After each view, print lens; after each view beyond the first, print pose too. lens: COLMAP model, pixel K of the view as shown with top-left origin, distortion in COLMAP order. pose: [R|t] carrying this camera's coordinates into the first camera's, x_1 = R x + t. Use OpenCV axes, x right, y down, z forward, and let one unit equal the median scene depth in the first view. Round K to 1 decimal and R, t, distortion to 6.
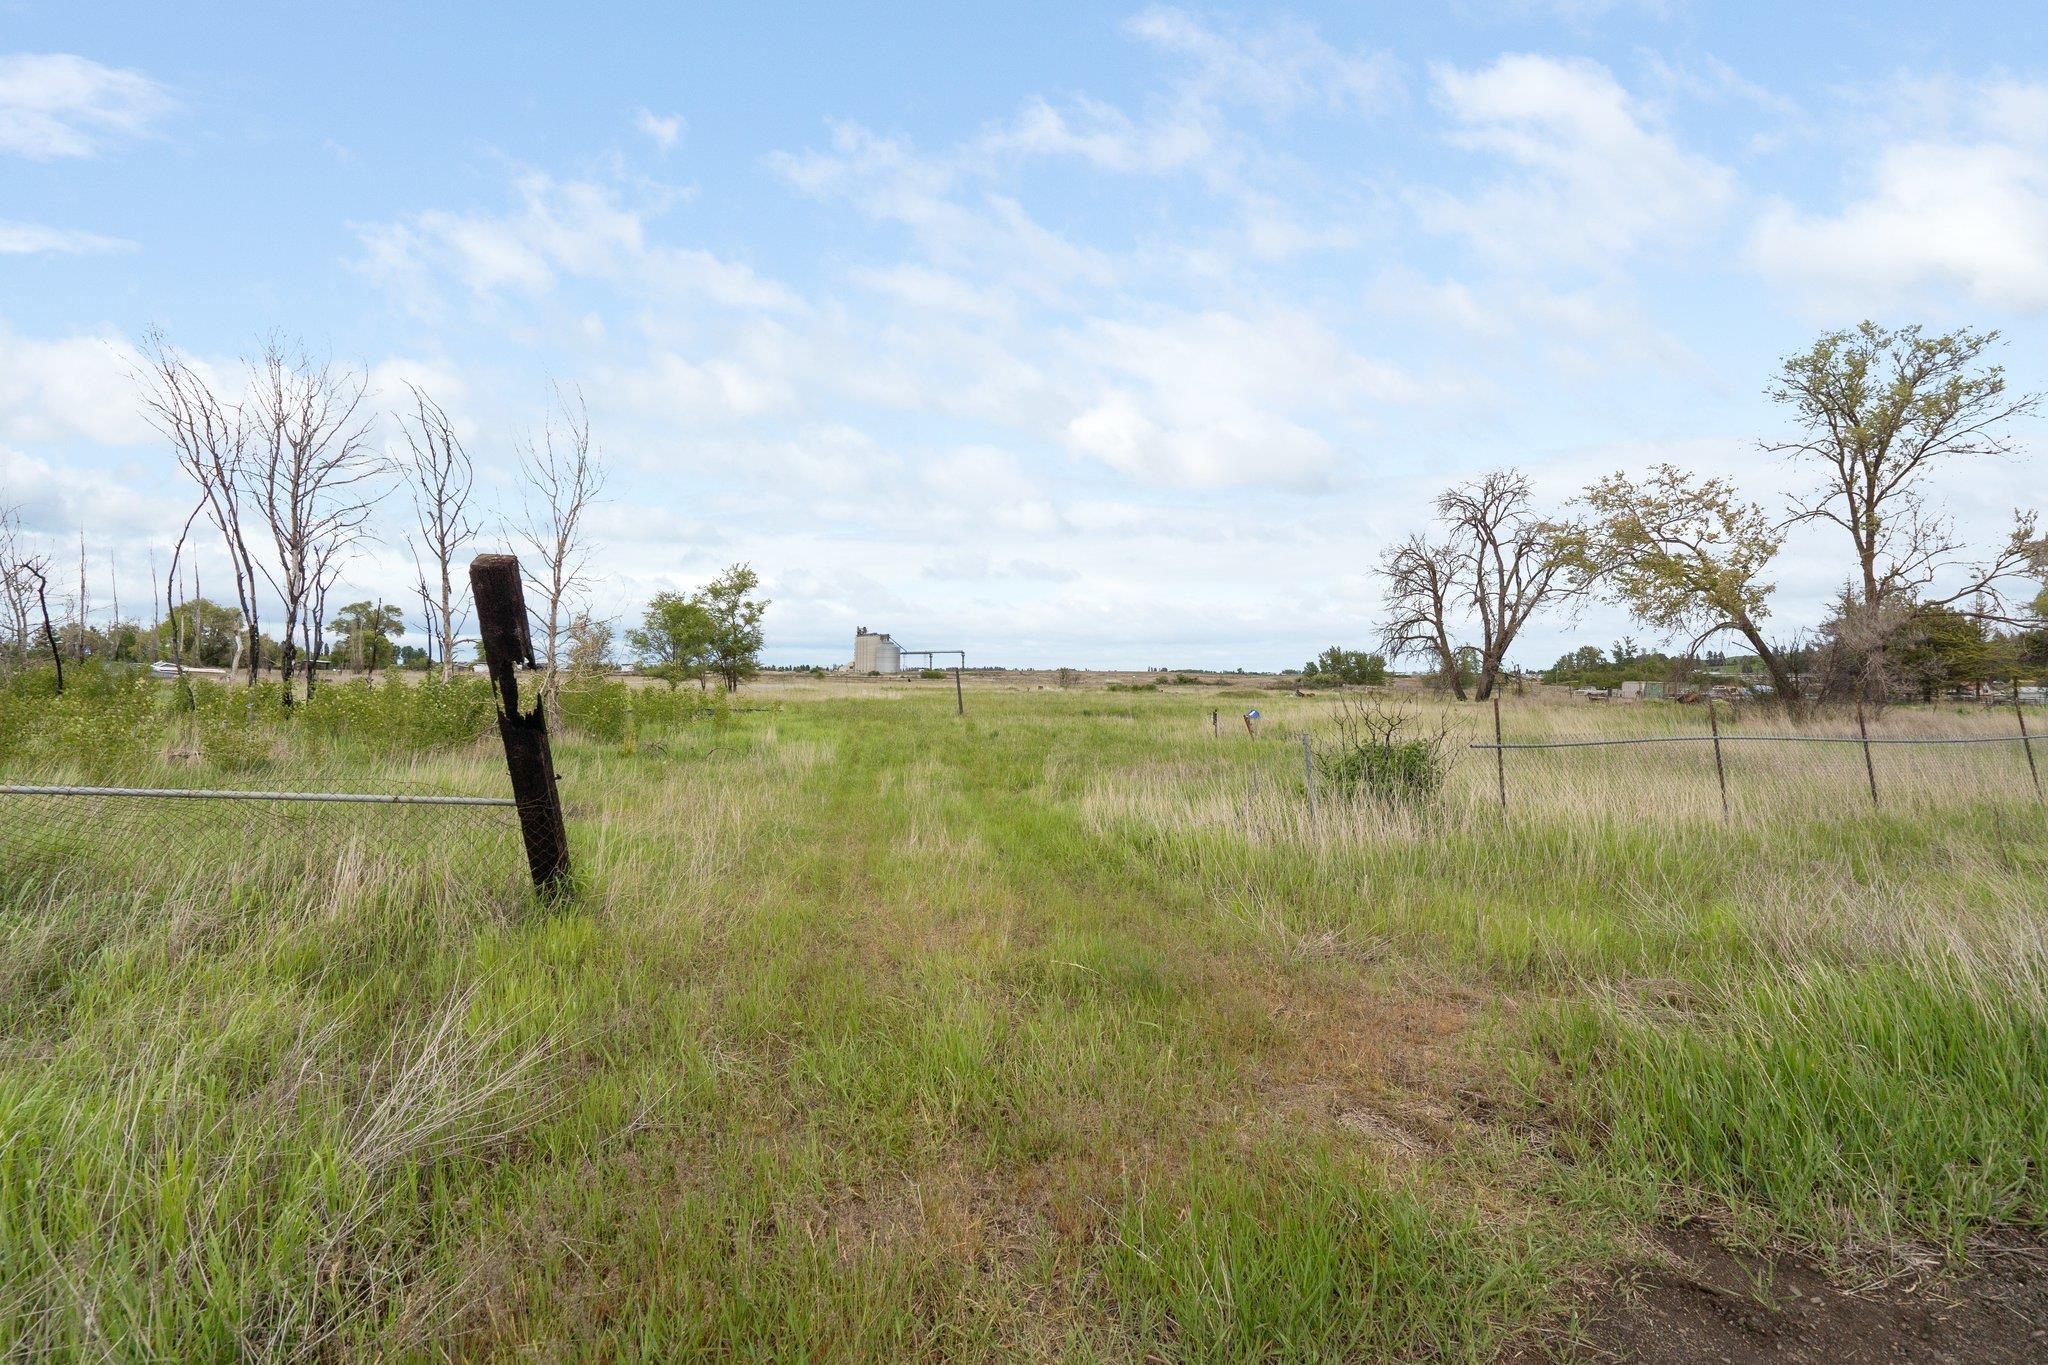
lens RADIAL K [[956.5, 0, 1024.0], [0, 956.5, 682.5], [0, 0, 1]] dist [0.000958, 0.000096]
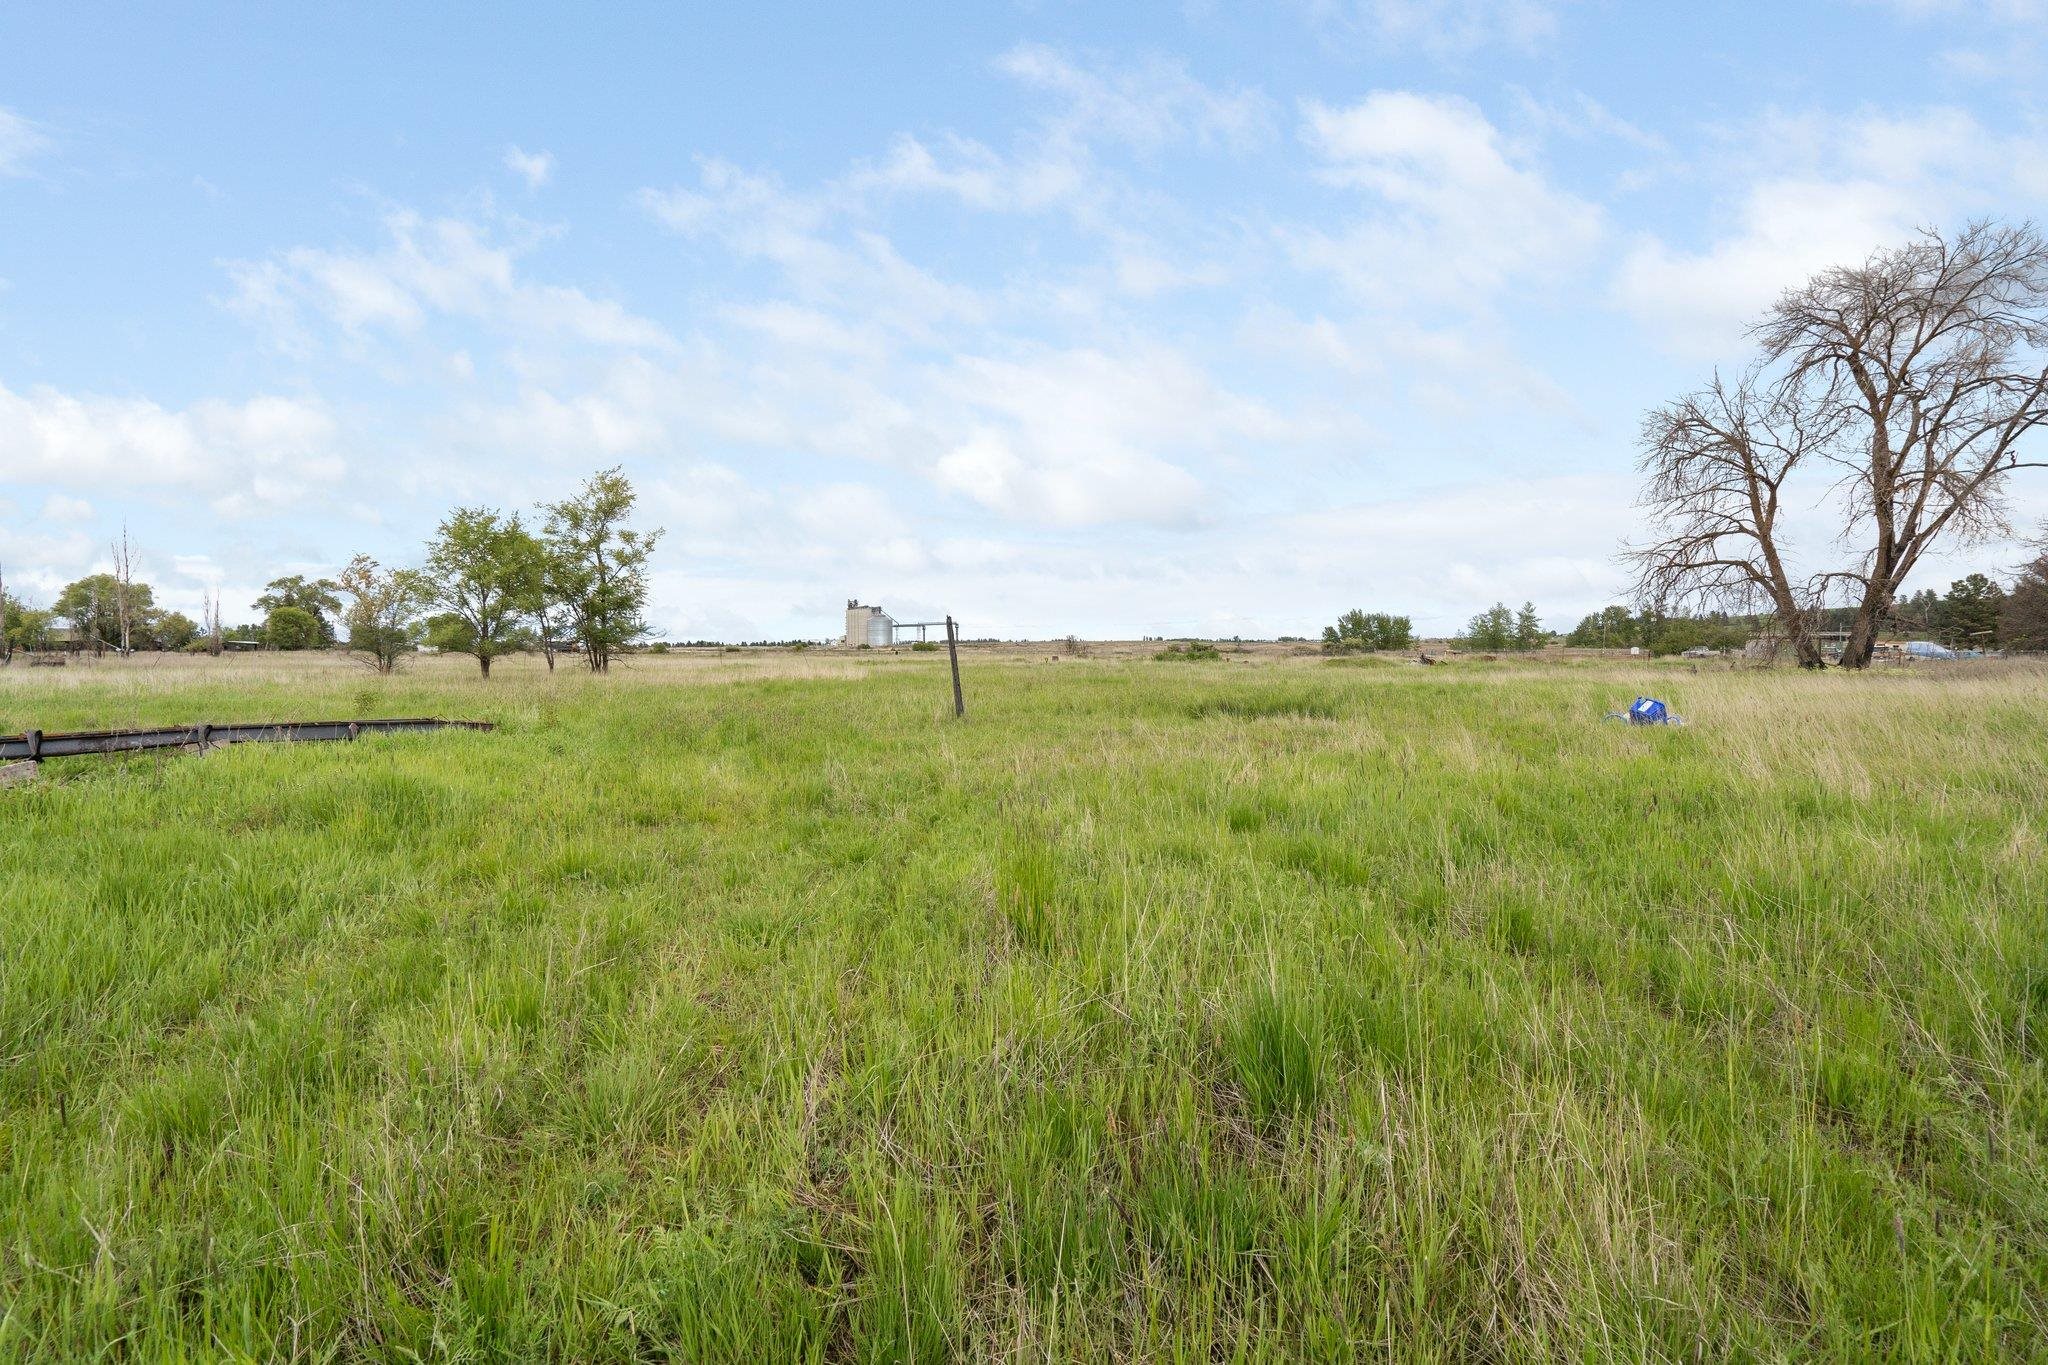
lens RADIAL K [[956.5, 0, 1024.0], [0, 956.5, 682.5], [0, 0, 1]] dist [0.000958, 0.000096]
pose [[0.999851, -0.016314, 0.005716, -0.024279], [0.016137, 0.999426, 0.029802, 0.002697], [-0.006199, -0.029706, 0.999539, 0.349076]]
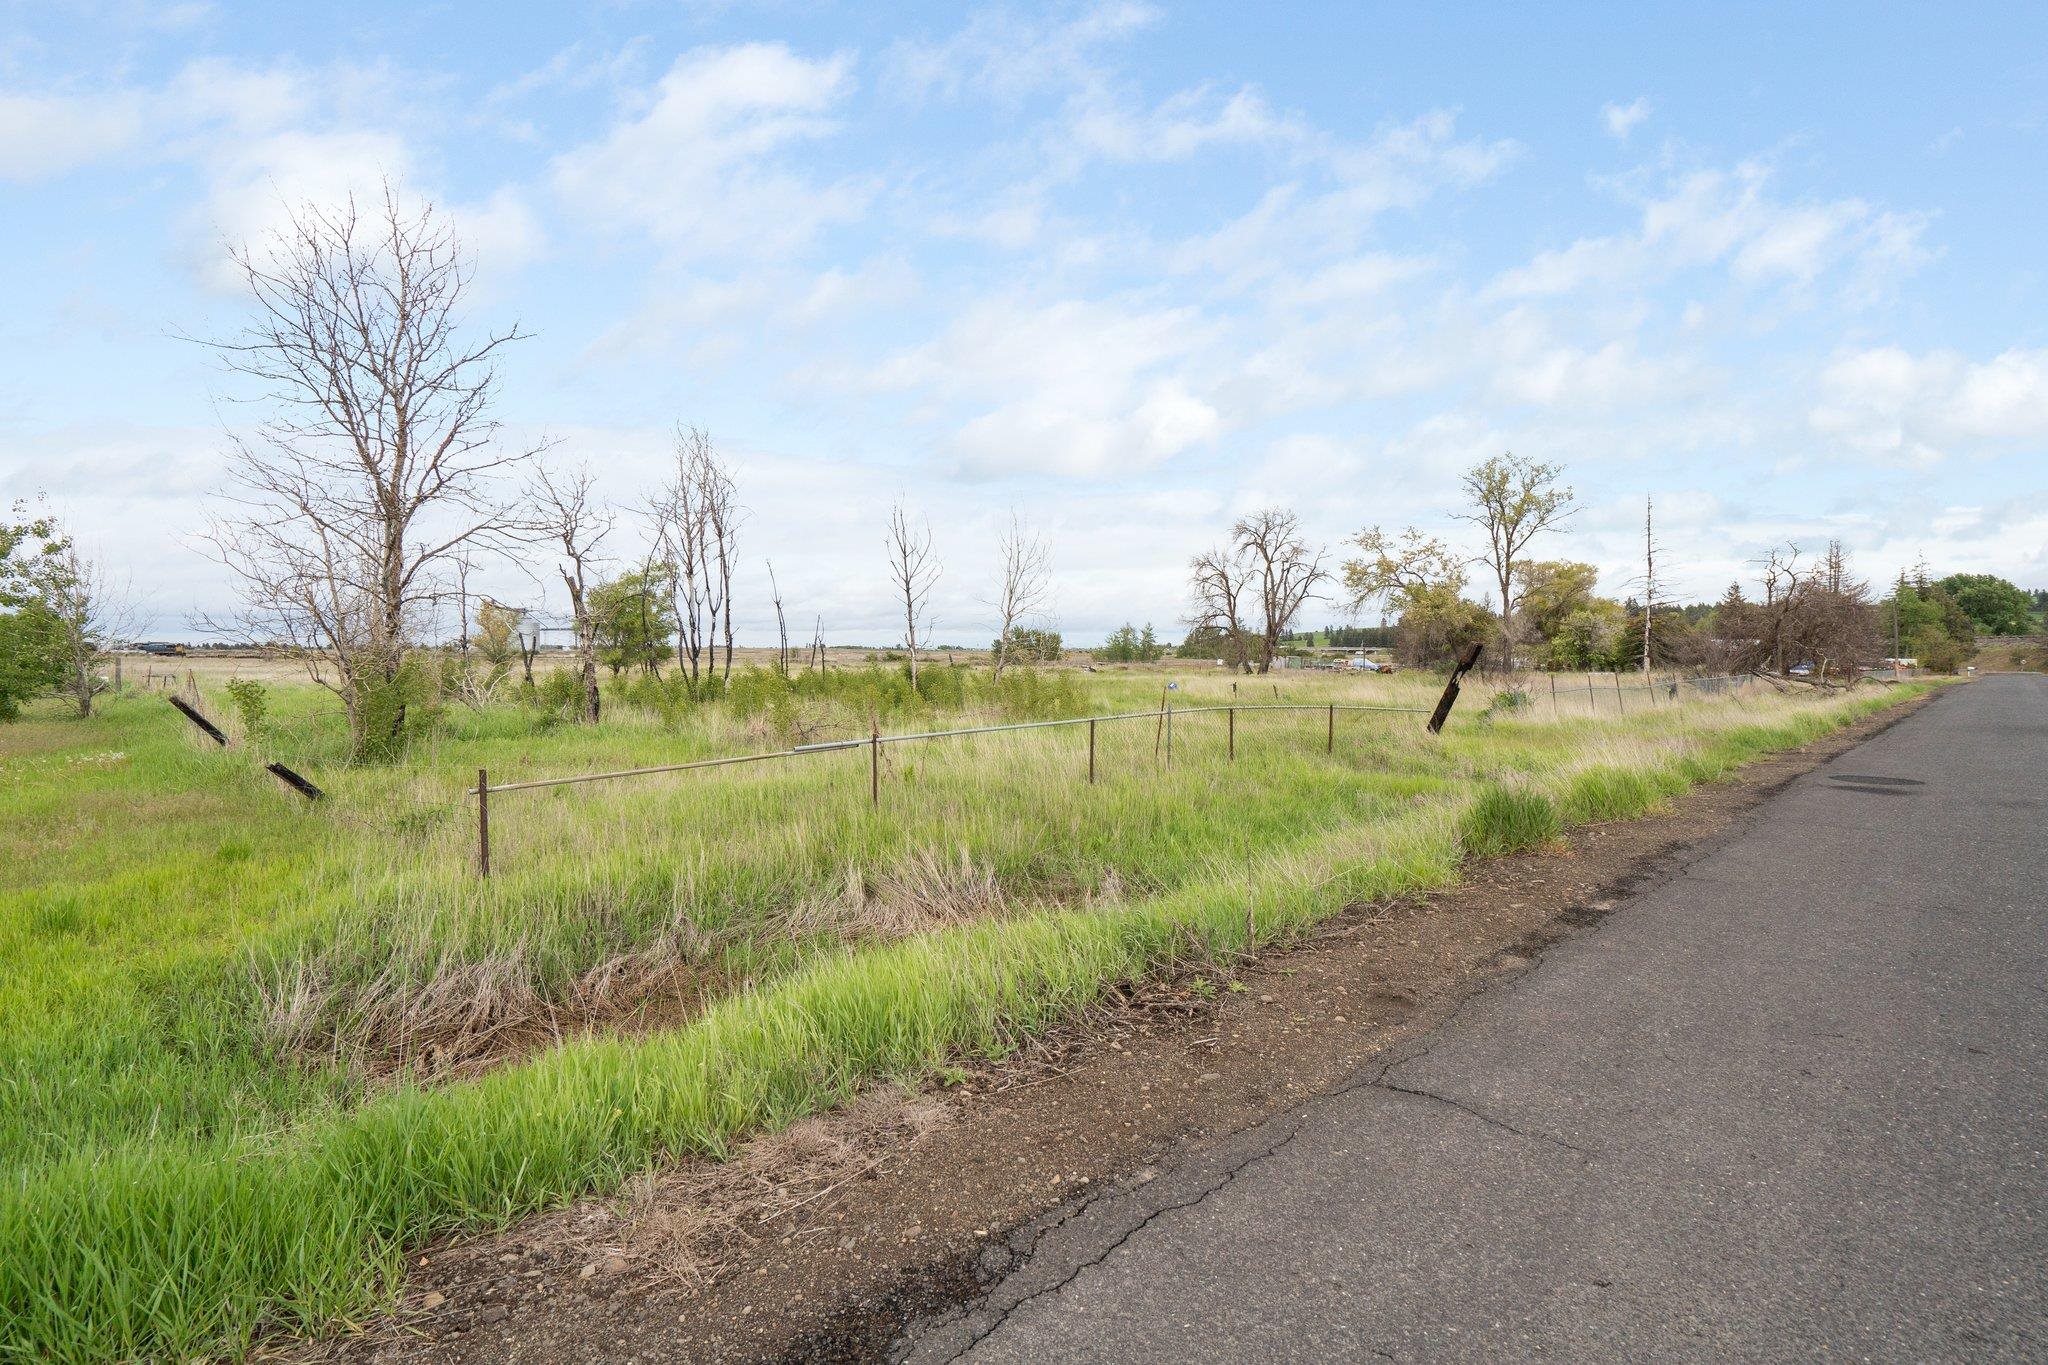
lens RADIAL K [[956.5, 0, 1024.0], [0, 956.5, 682.5], [0, 0, 1]] dist [0.000958, 0.000096]
pose [[0.935973, -0.019232, 0.351547, -0.291047], [0.010133, 0.999565, 0.027704, -0.007512], [-0.351927, -0.022367, 0.935760, -0.167736]]
